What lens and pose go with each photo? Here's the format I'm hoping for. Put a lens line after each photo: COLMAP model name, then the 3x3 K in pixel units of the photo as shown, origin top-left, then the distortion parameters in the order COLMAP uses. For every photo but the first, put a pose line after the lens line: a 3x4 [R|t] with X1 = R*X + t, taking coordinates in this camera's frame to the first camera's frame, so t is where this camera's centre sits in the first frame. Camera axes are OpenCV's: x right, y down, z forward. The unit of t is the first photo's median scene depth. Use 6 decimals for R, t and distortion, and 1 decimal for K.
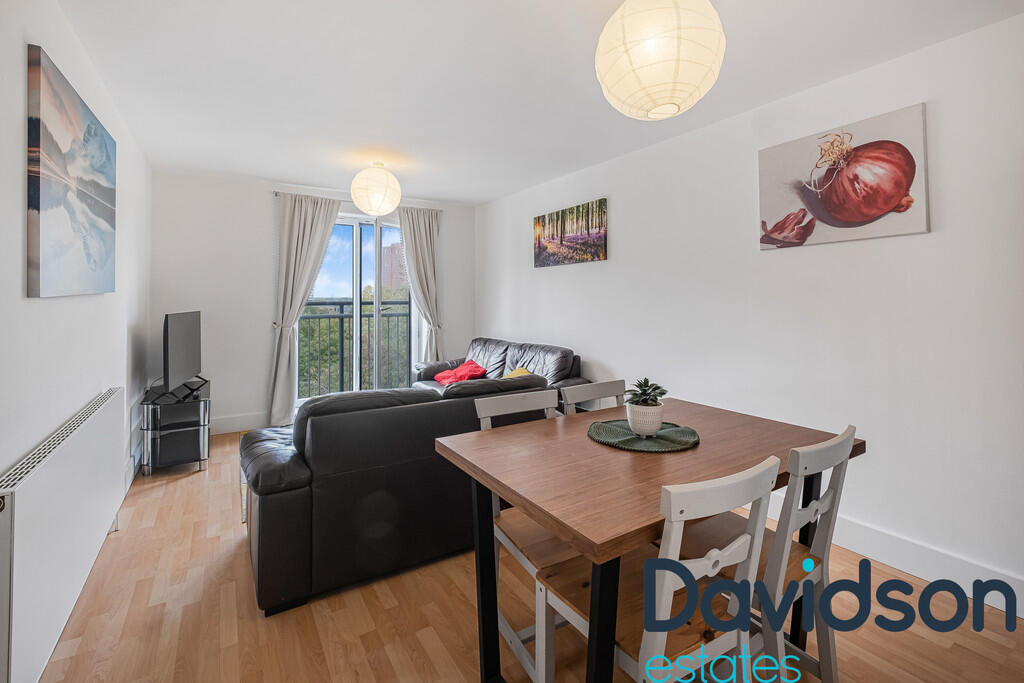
lens RADIAL K [[451.2, 0, 511.6], [0, 451.2, 296.5], [0, 0, 1]] dist [-0.000613, -0.000197]
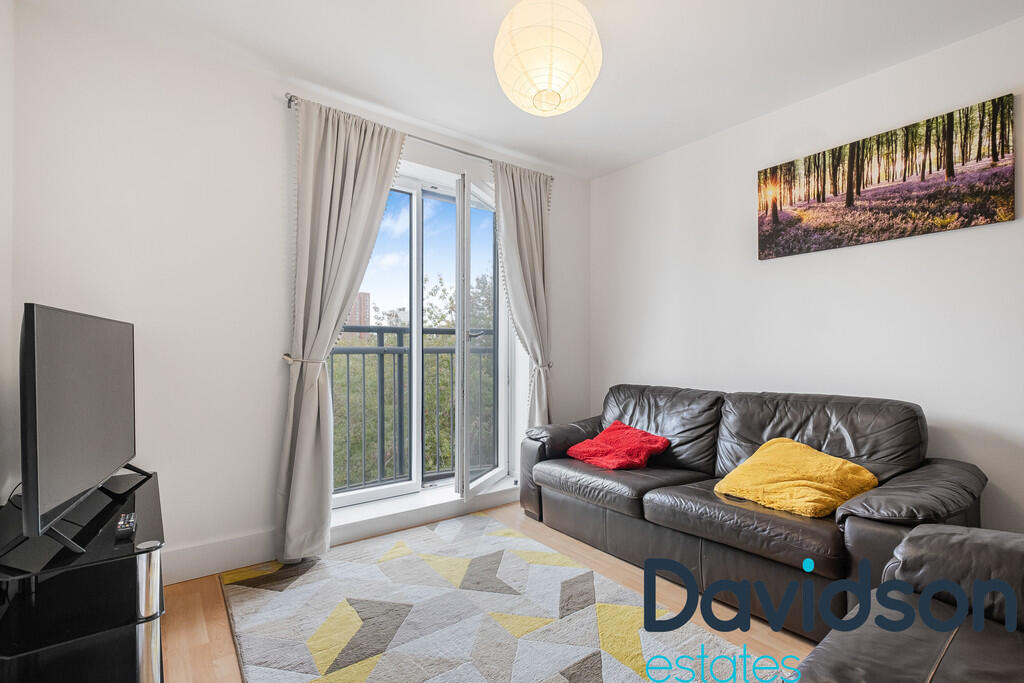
lens RADIAL K [[459.0, 0, 511.8], [0, 459.0, 355.7], [0, 0, 1]] dist [-0.013169, -0.000672]
pose [[0.996924, 0.003893, 0.078278, -0.326246], [-0.004894, 0.999909, 0.012591, 0.054709], [-0.078222, -0.012936, 0.996852, 0.483378]]
